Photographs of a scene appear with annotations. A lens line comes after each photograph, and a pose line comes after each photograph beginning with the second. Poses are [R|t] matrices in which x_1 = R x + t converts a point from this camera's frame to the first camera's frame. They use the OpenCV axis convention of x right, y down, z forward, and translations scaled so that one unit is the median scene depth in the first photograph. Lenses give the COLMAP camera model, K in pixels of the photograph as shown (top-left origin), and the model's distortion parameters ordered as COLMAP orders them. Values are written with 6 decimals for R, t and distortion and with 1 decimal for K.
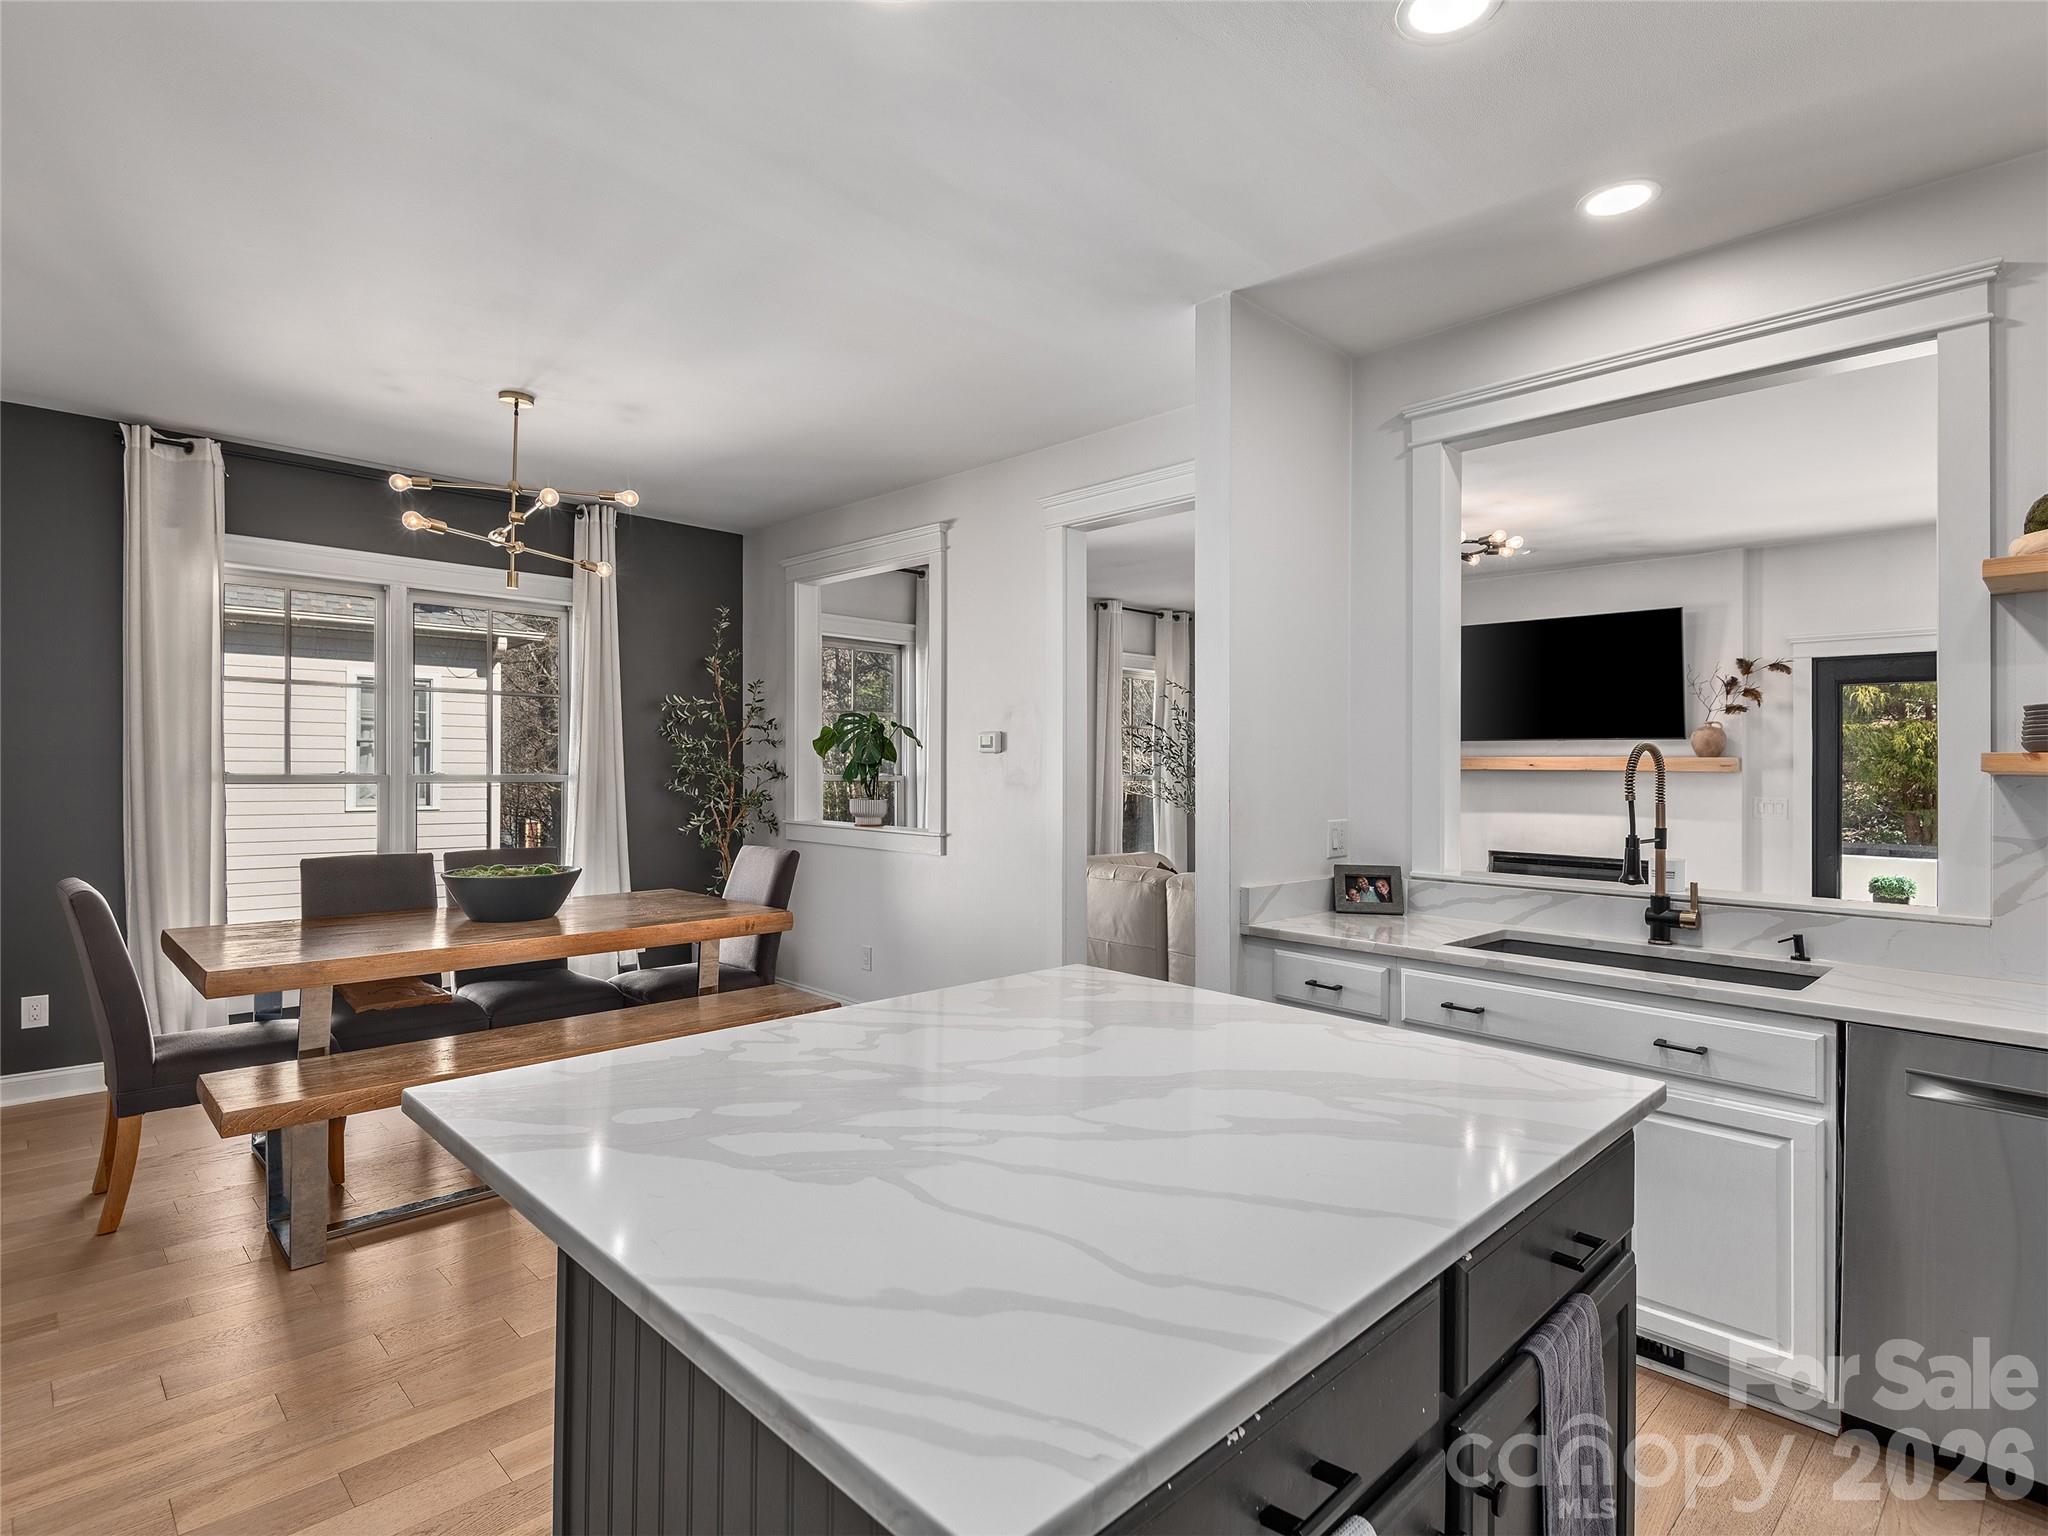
lens RADIAL K [[1069.7, 0, 1021.7], [0, 1069.7, 771.6], [0, 0, 1]] dist [-0.043947, -0.001298]
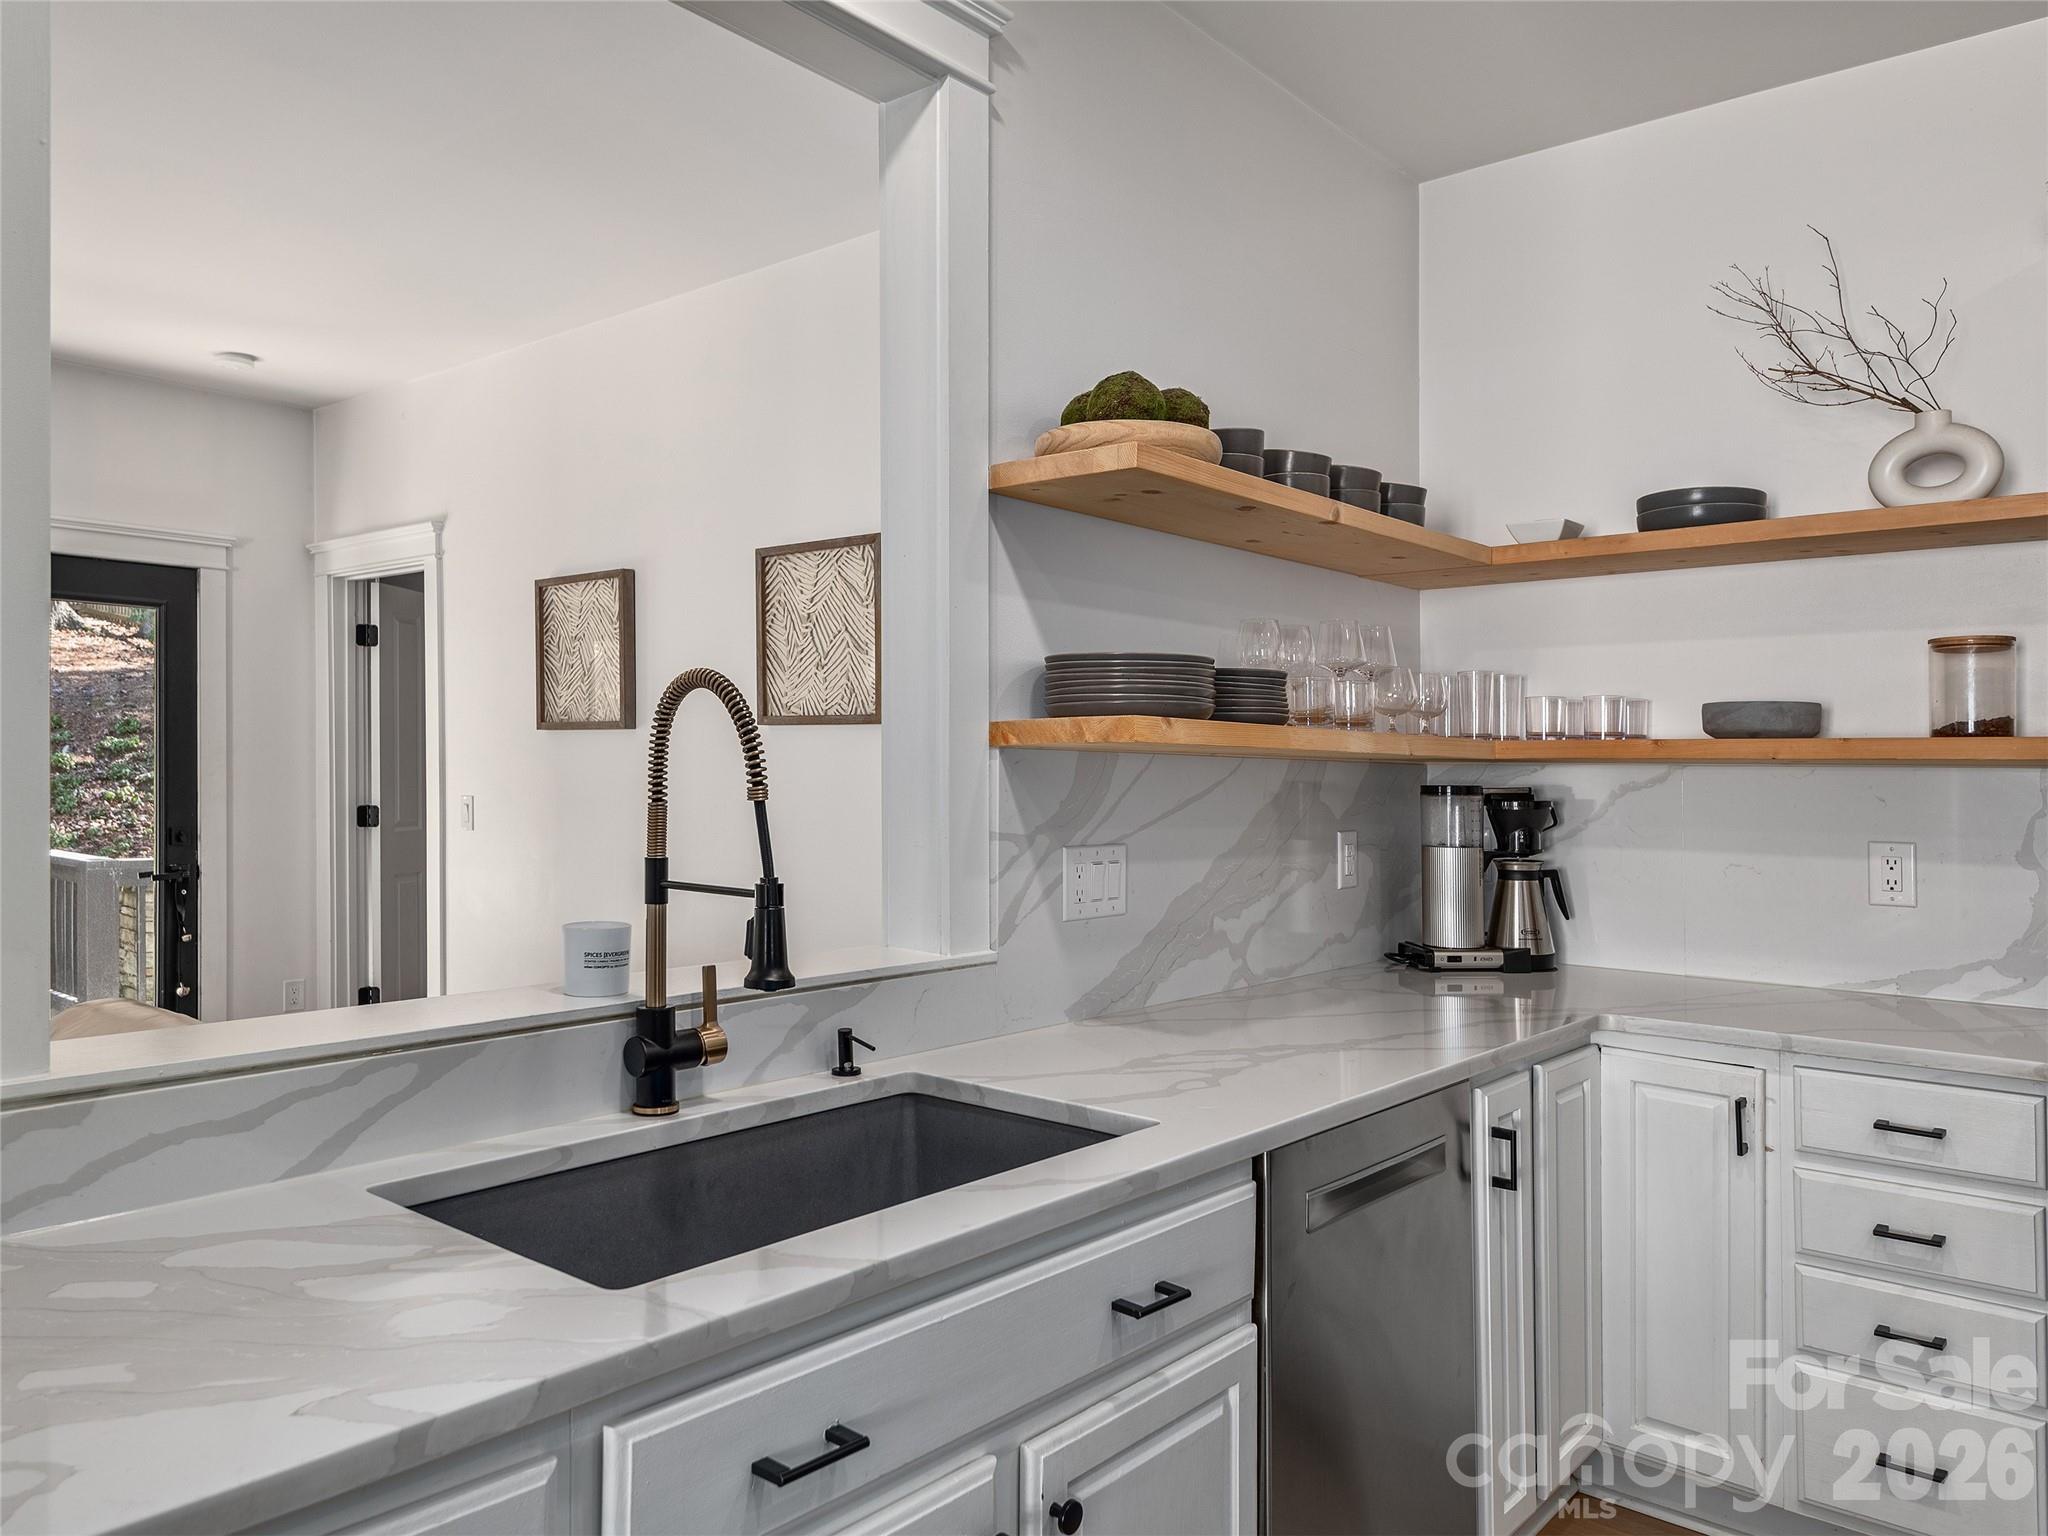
lens RADIAL K [[1455.0, 0, 1021.3], [0, 1455.0, 756.9], [0, 0, 1]] dist [0.052988, 0.002861]
pose [[-0.083906, -0.003551, 0.996467, -0.039463], [-0.008491, 0.999960, 0.002848, 0.006786], [-0.996438, -0.008222, -0.083932, 0.905717]]
